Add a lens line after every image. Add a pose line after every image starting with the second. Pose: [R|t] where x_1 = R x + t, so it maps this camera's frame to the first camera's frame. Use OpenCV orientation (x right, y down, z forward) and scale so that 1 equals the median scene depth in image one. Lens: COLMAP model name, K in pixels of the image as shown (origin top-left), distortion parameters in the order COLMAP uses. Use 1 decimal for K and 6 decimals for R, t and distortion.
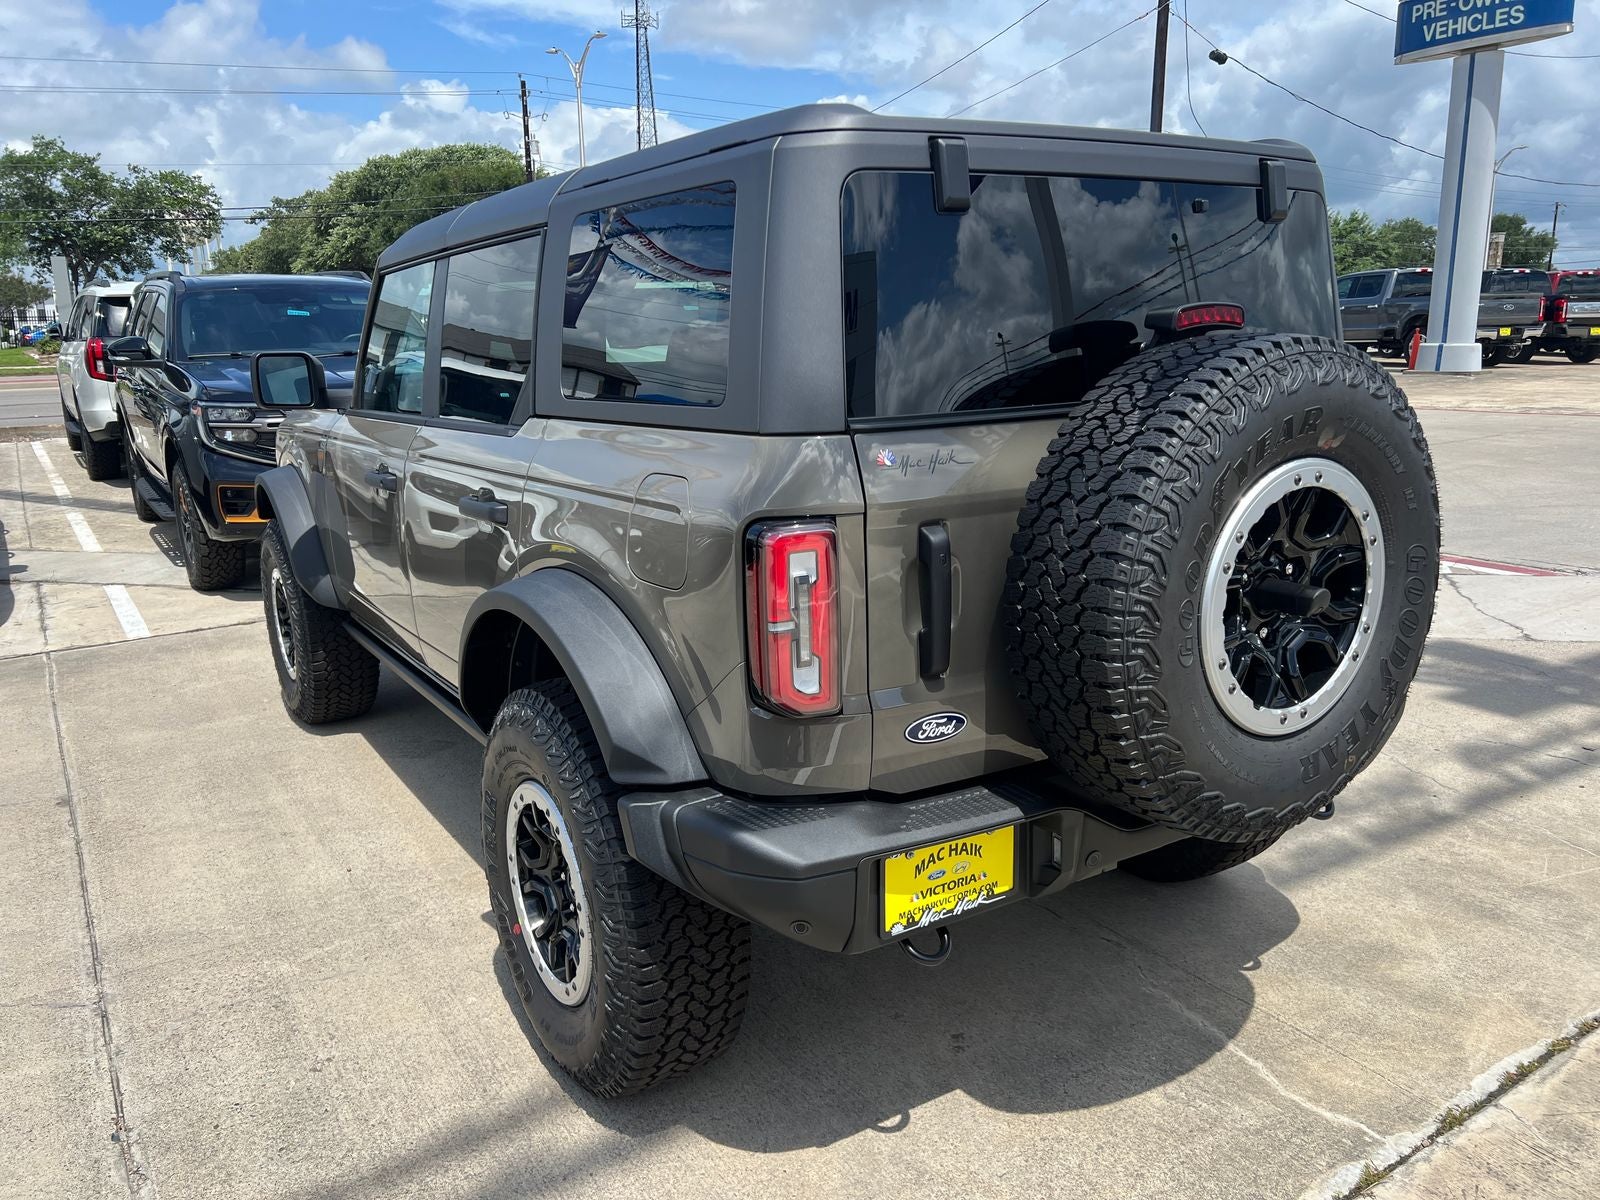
lens RADIAL K [[1225.4, 0, 821.3], [0, 1225.4, 596.1], [0, 0, 1]] dist [0.068070, -0.099589]
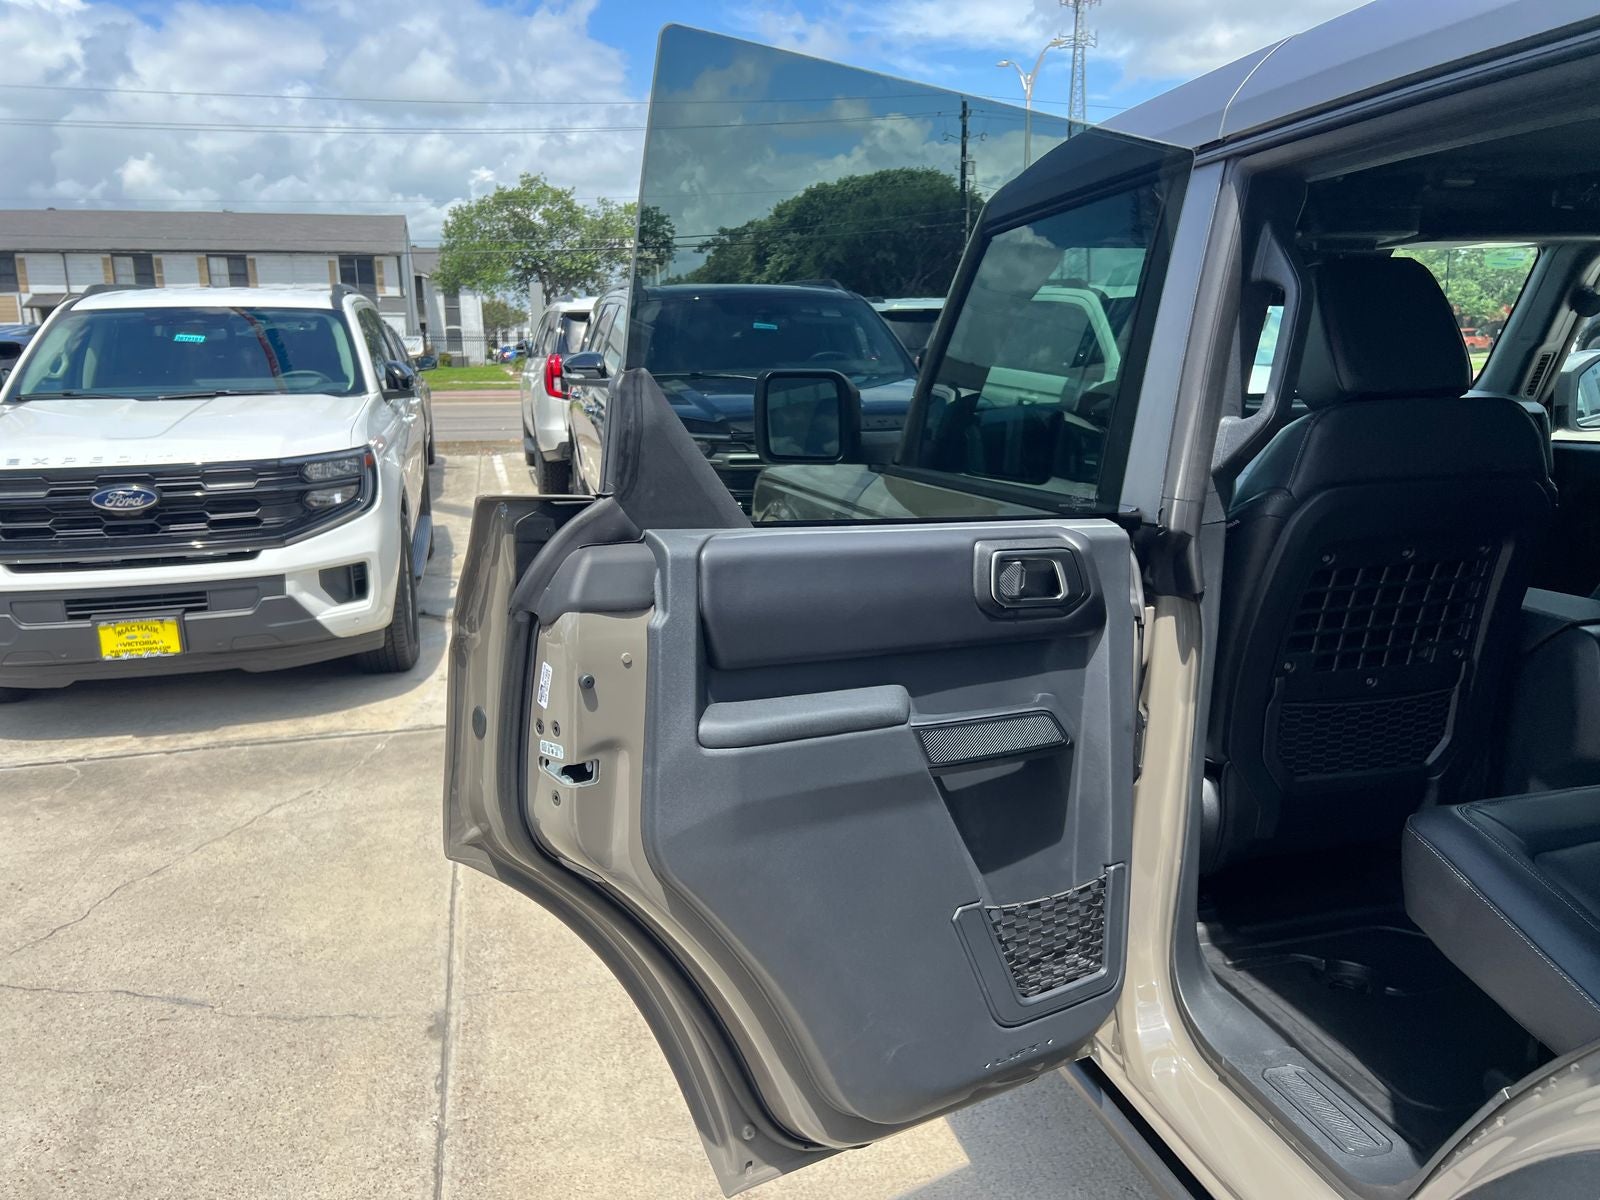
lens RADIAL K [[1225.4, 0, 821.3], [0, 1225.4, 596.1], [0, 0, 1]] dist [0.068070, -0.099589]
pose [[0.950224, 0.071513, -0.303250, -0.066227], [-0.077395, 0.996973, -0.007405, -0.023363], [0.301803, 0.030507, 0.952882, 0.121841]]
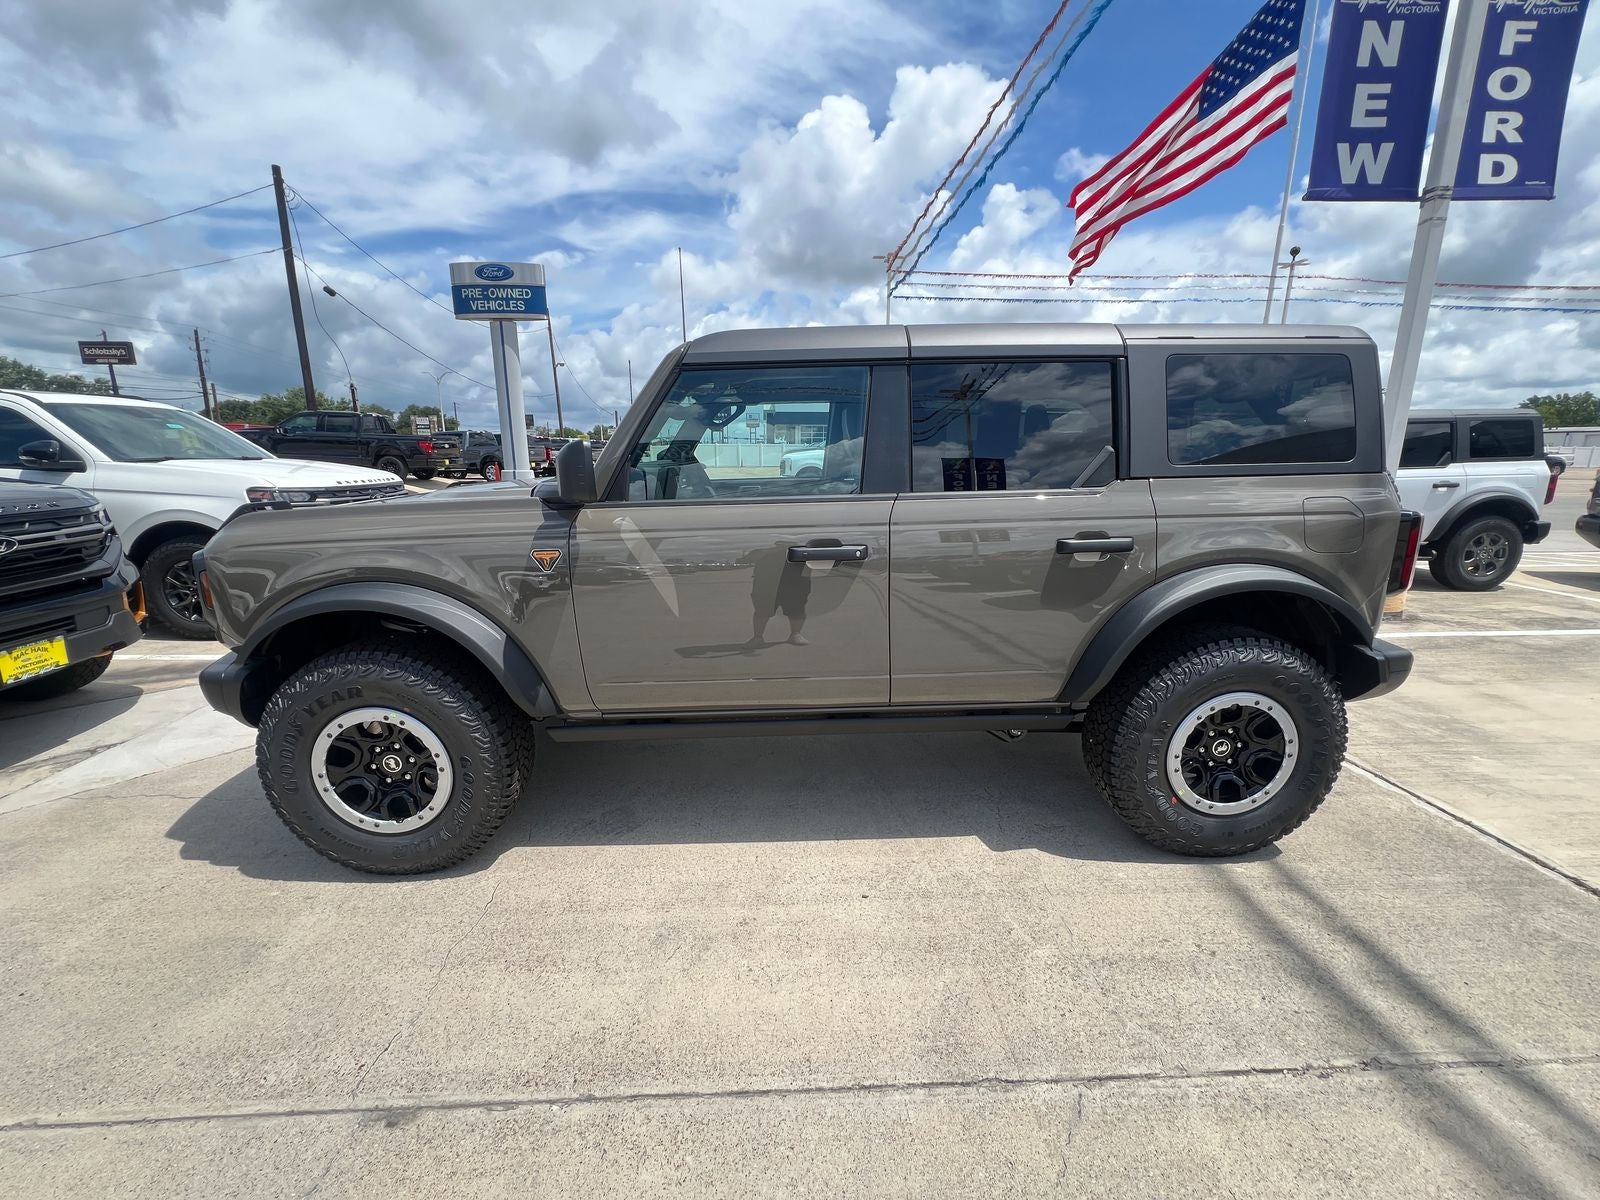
lens RADIAL K [[639.7, 0, 791.5], [0, 639.7, 594.5], [0, 0, 1]] dist [-0.001903, -0.000279]
pose [[0.508791, -0.165110, 0.844908, -0.219209], [0.178165, 0.980383, 0.084297, -0.028820], [-0.842252, 0.107643, 0.528227, 0.180236]]
